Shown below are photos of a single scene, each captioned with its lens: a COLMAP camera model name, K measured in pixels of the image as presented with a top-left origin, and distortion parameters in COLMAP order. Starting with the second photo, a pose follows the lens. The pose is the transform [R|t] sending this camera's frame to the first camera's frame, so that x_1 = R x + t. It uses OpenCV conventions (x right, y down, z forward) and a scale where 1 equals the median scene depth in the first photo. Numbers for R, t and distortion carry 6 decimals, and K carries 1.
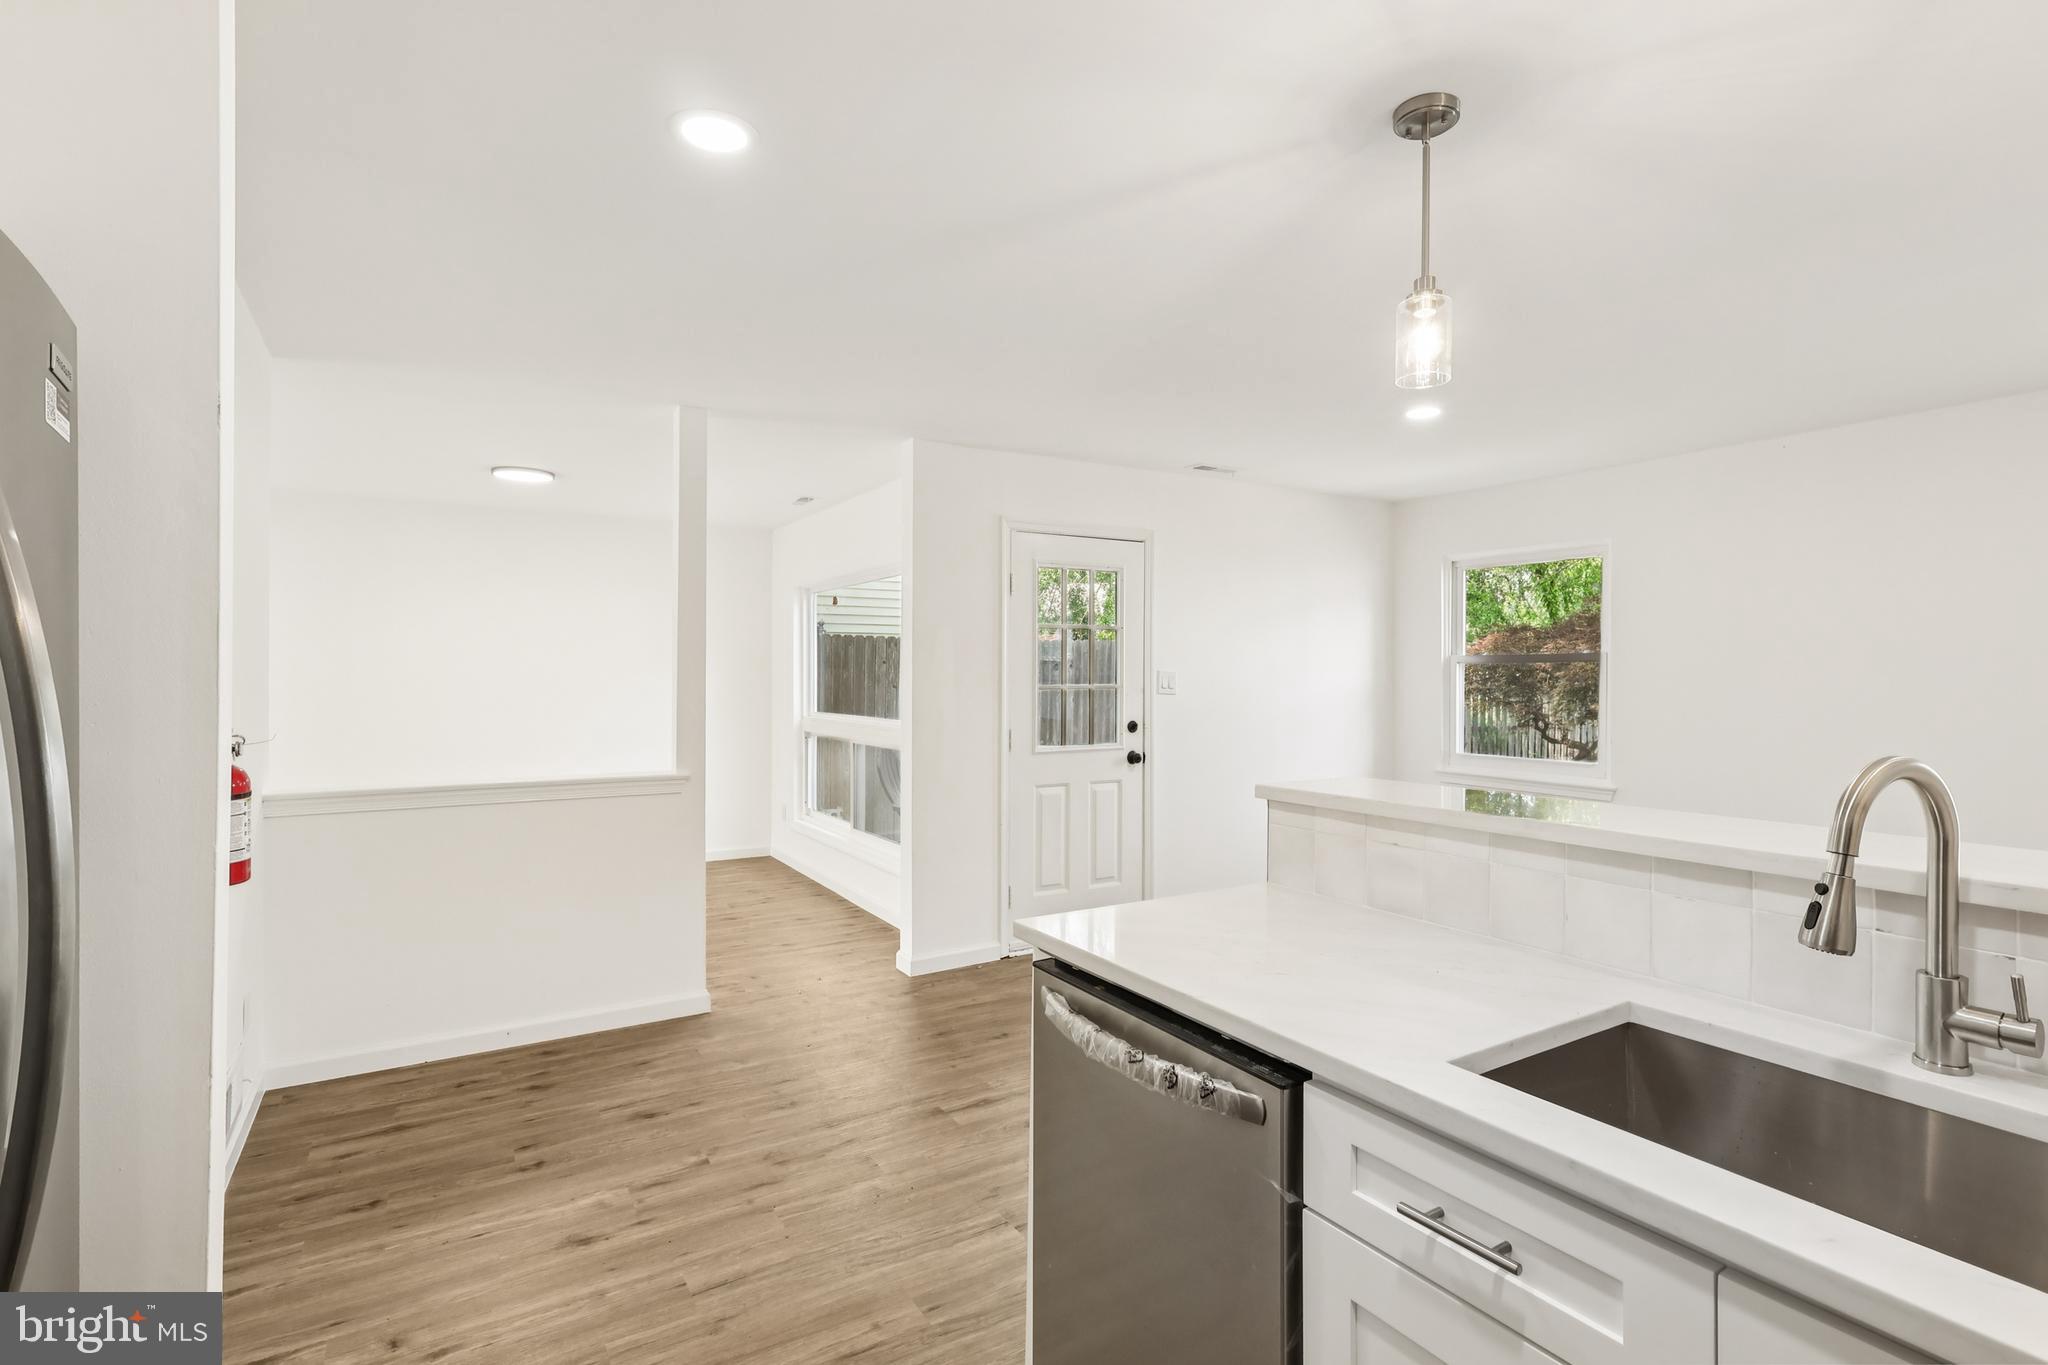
lens RADIAL K [[970.2, 0, 1001.7], [0, 970.2, 671.0], [0, 0, 1]] dist [-0.003695, -0.000219]
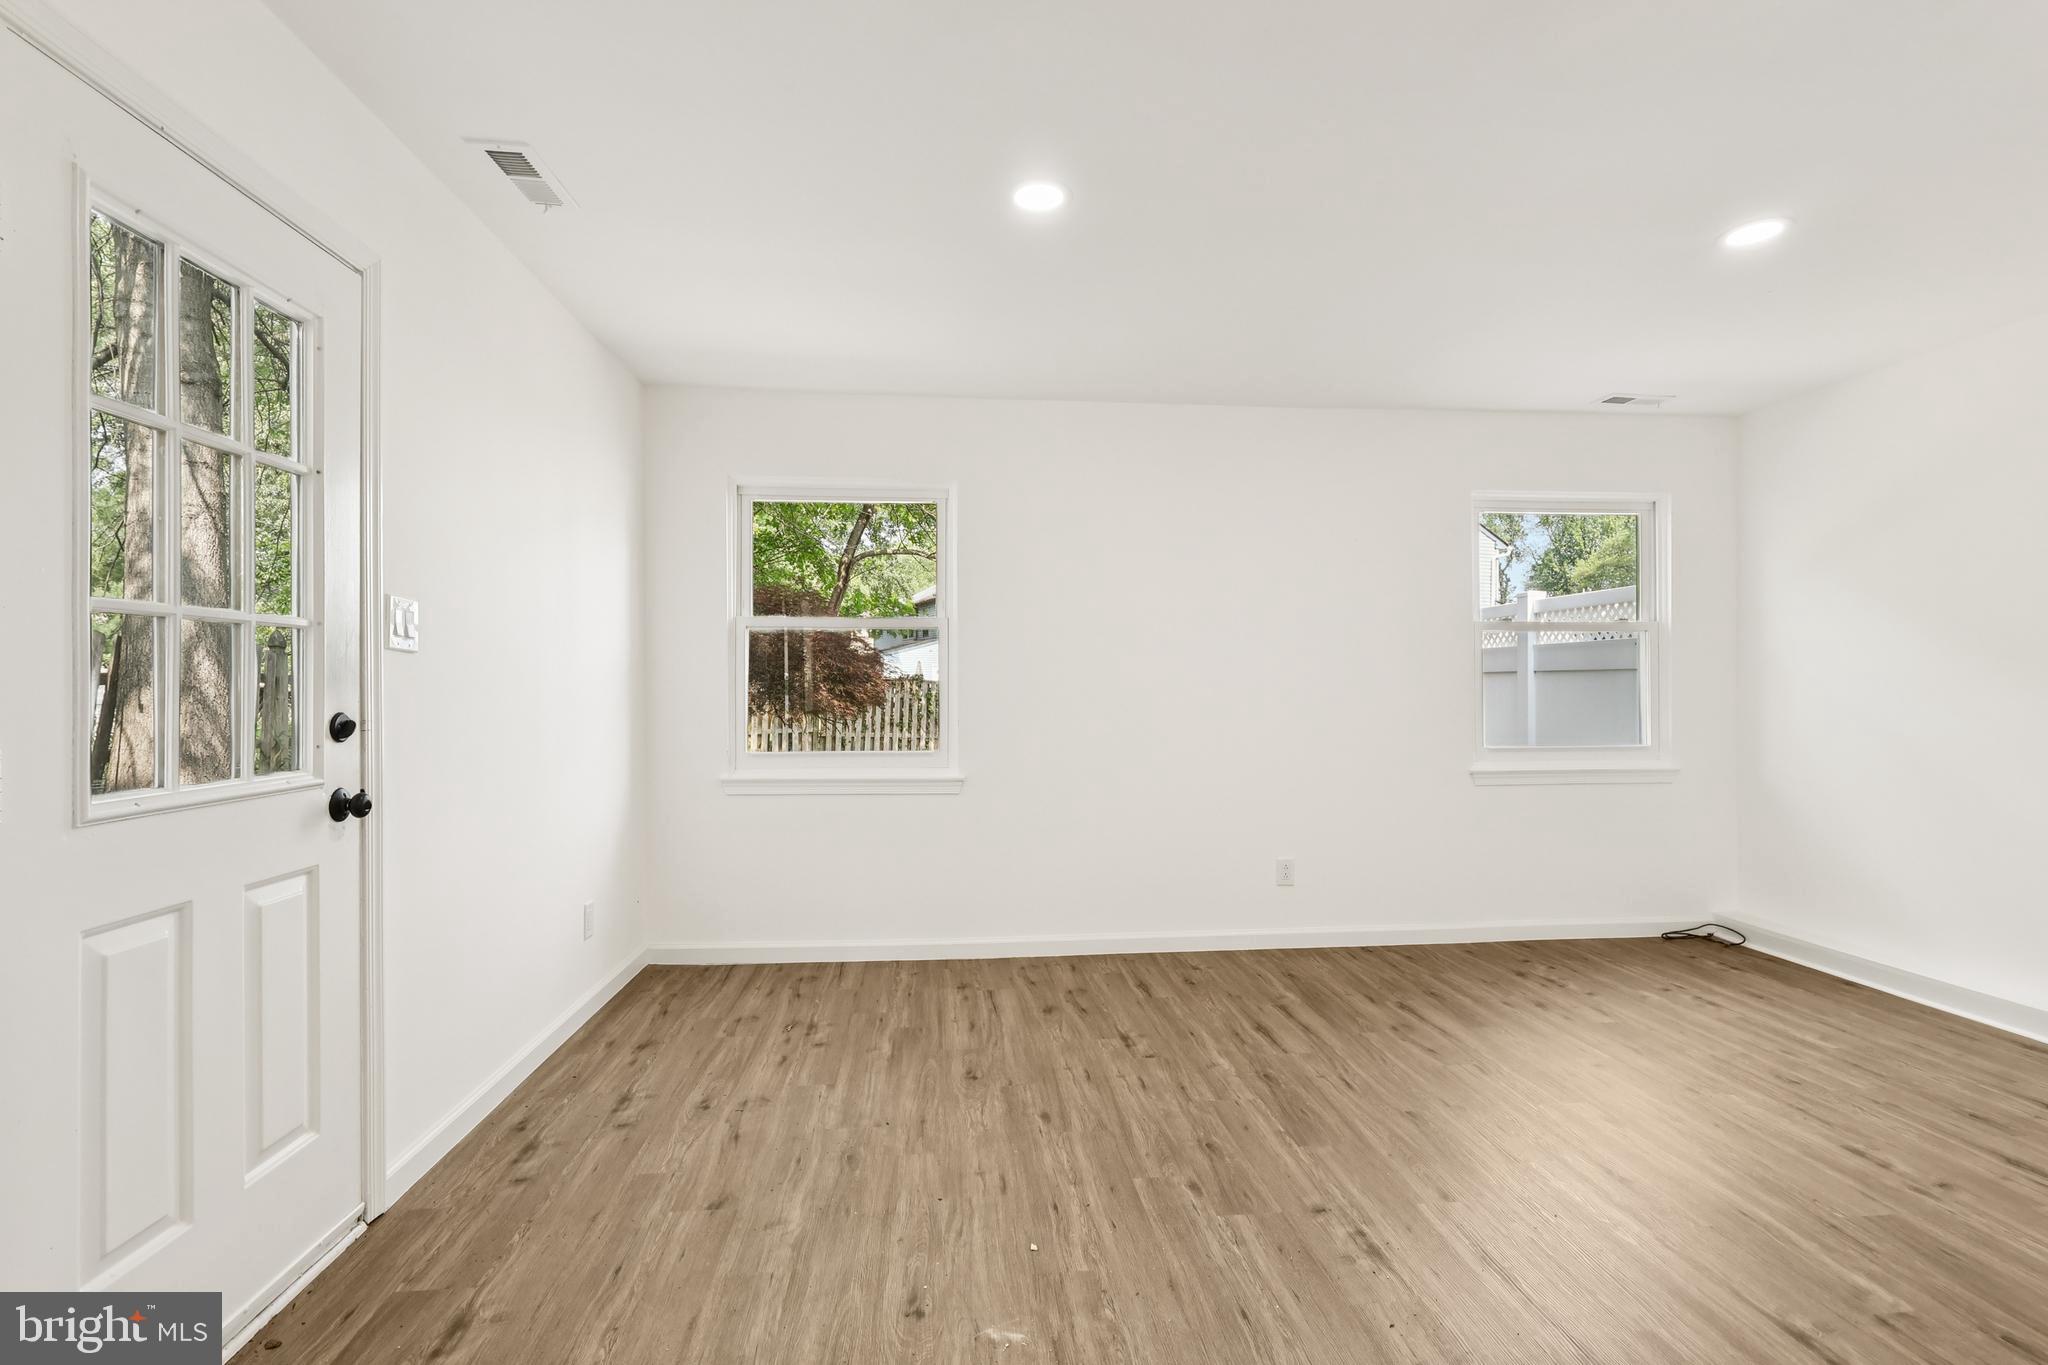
lens RADIAL K [[957.2, 0, 1024.0], [0, 957.2, 682.5], [0, 0, 1]] dist [0.001562, -0.001847]
pose [[0.435800, 0.003517, 0.900037, -0.096719], [0.003104, 0.999981, -0.005410, 0.042522], [-0.900038, 0.005152, 0.435781, 0.581907]]
